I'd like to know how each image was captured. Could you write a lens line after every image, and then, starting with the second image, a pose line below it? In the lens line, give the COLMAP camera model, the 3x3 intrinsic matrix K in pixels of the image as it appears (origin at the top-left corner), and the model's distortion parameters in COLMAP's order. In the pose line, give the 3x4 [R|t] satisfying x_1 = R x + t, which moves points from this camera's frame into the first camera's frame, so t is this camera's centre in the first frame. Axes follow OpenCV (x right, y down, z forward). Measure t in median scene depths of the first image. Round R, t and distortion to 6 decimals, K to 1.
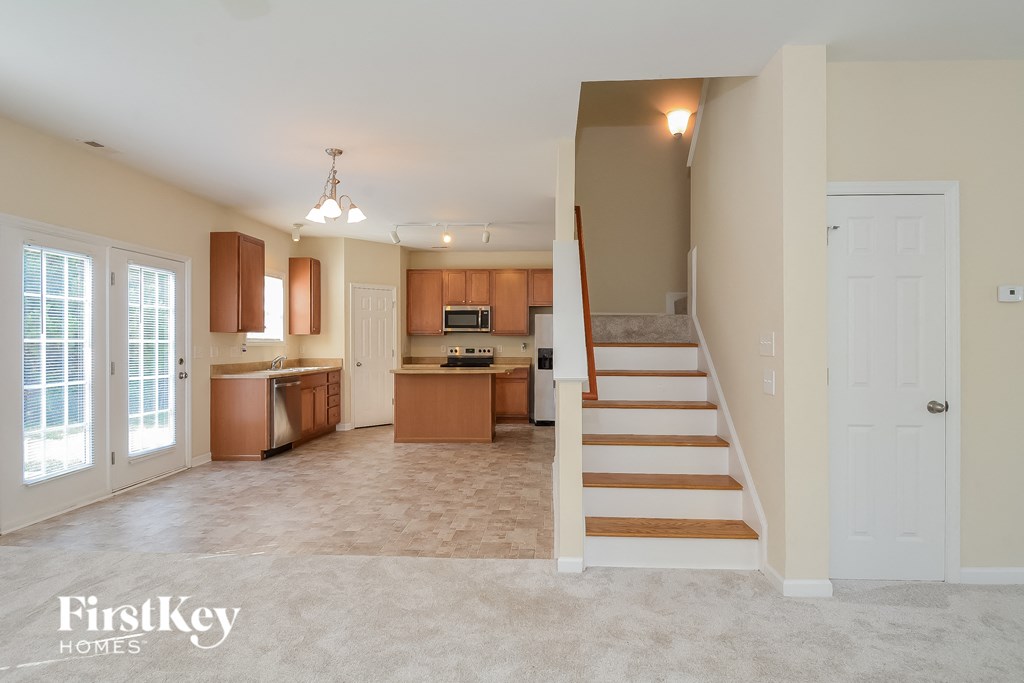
lens RADIAL K [[527.5, 0, 516.5], [0, 527.5, 342.2], [0, 0, 1]] dist [-0.017864, -0.000911]
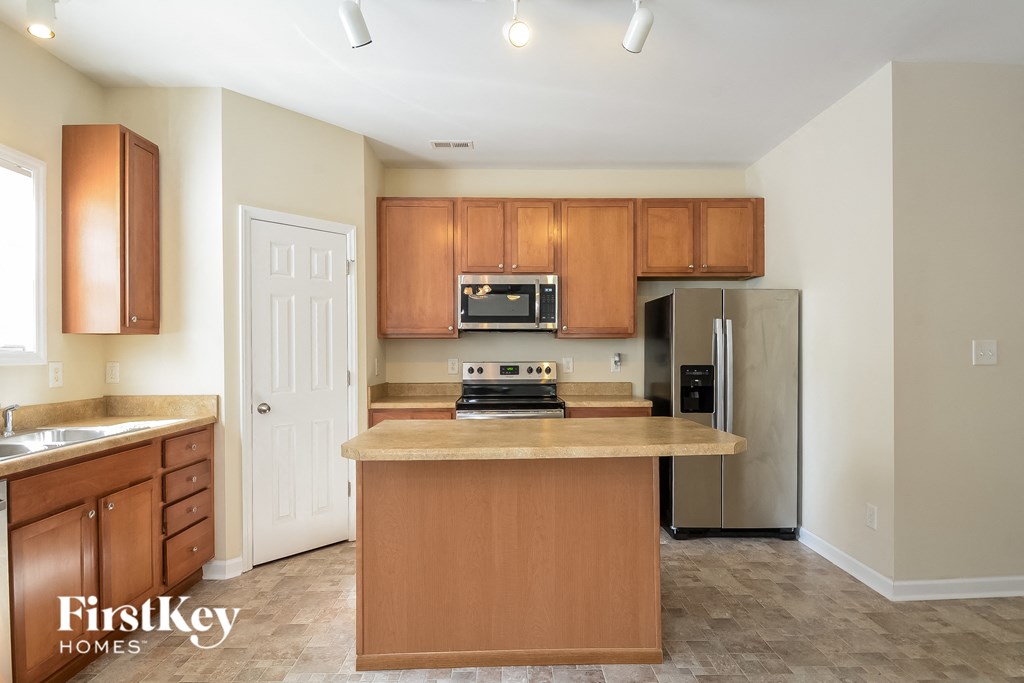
lens RADIAL K [[527.5, 0, 511.6], [0, 527.5, 357.1], [0, 0, 1]] dist [-0.017864, -0.000911]
pose [[0.997203, -0.006051, 0.074490, -0.131674], [0.005299, 0.999933, 0.010287, -0.000629], [-0.074547, -0.009864, 0.997169, 0.552247]]
